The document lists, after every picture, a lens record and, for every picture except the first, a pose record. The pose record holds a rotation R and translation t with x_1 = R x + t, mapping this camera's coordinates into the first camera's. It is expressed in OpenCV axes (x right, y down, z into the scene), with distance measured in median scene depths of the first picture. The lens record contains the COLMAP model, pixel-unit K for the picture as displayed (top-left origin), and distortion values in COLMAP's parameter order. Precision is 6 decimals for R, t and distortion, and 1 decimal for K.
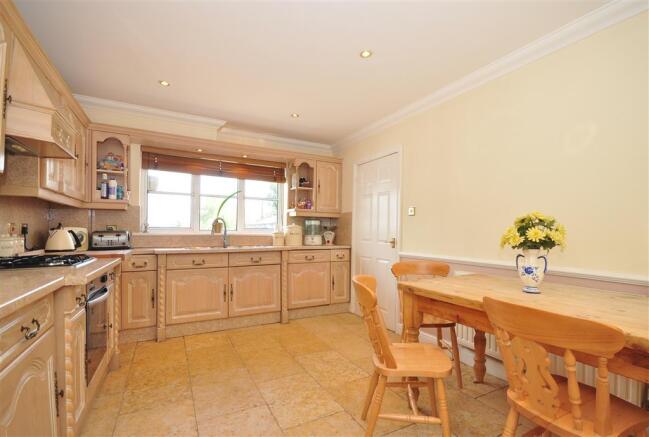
lens RADIAL K [[304.9, 0, 324.8], [0, 304.9, 231.8], [0, 0, 1]] dist [0.002929, 0.000002]
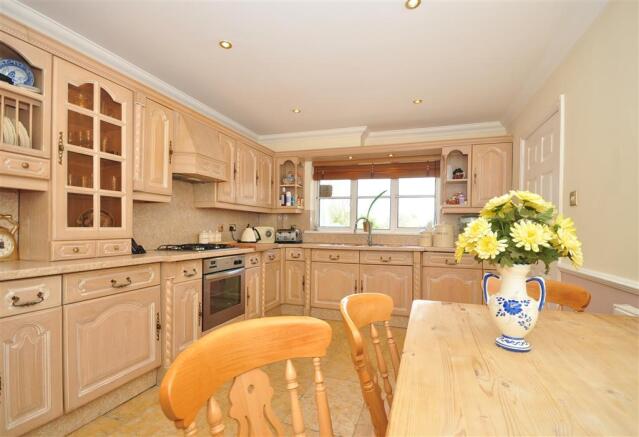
lens RADIAL K [[300.2, 0, 320.7], [0, 300.2, 230.1], [0, 0, 1]] dist [0.002708, 0.000161]
pose [[0.694291, 0.004456, -0.719681, 0.330788], [-0.008122, 0.999966, -0.001644, 0.001128], [0.719649, 0.006987, 0.694303, 0.173128]]
